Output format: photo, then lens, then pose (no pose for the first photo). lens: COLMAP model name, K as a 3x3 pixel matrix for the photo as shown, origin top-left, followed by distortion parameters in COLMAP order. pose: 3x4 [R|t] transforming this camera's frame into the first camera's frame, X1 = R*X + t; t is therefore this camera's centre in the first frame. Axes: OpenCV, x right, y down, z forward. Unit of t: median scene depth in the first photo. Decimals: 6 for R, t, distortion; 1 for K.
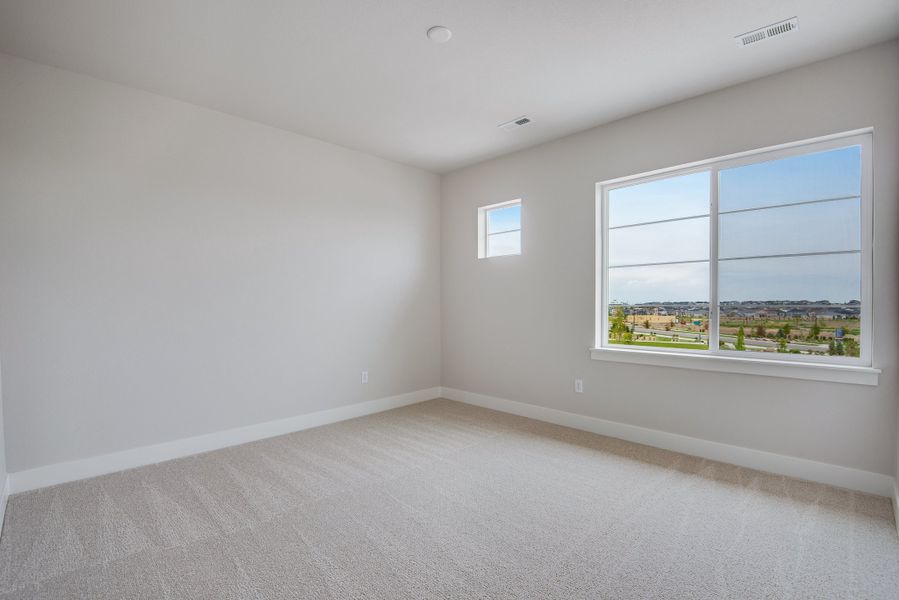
lens RADIAL K [[415.0, 0, 448.9], [0, 415.0, 304.1], [0, 0, 1]] dist [-0.000657, -0.000884]
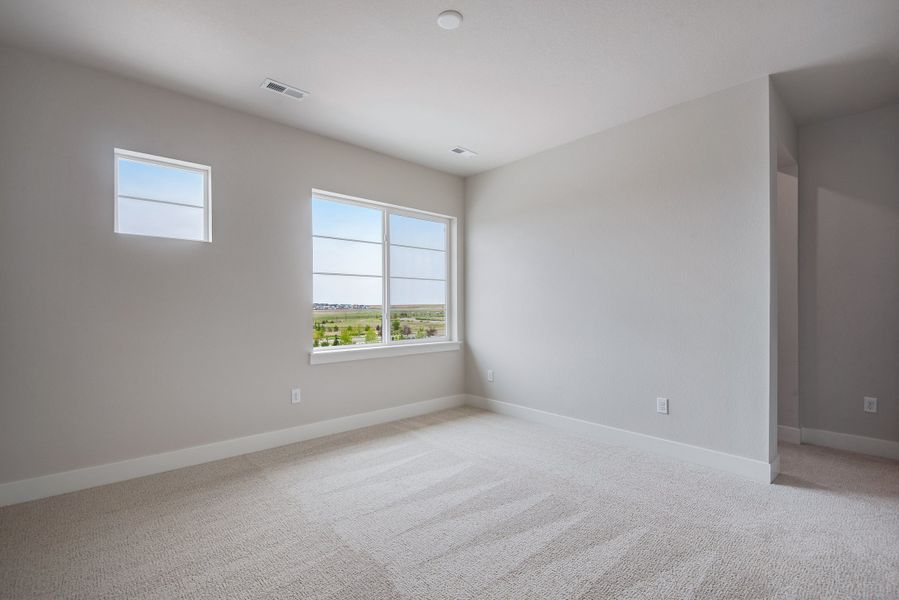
lens RADIAL K [[415.0, 0, 448.9], [0, 415.0, 304.1], [0, 0, 1]] dist [-0.000657, -0.000884]
pose [[0.053879, 0.015095, 0.998433, -0.726335], [0.007105, 0.999855, -0.015499, 0.007313], [-0.998522, 0.007929, 0.053764, 0.721739]]
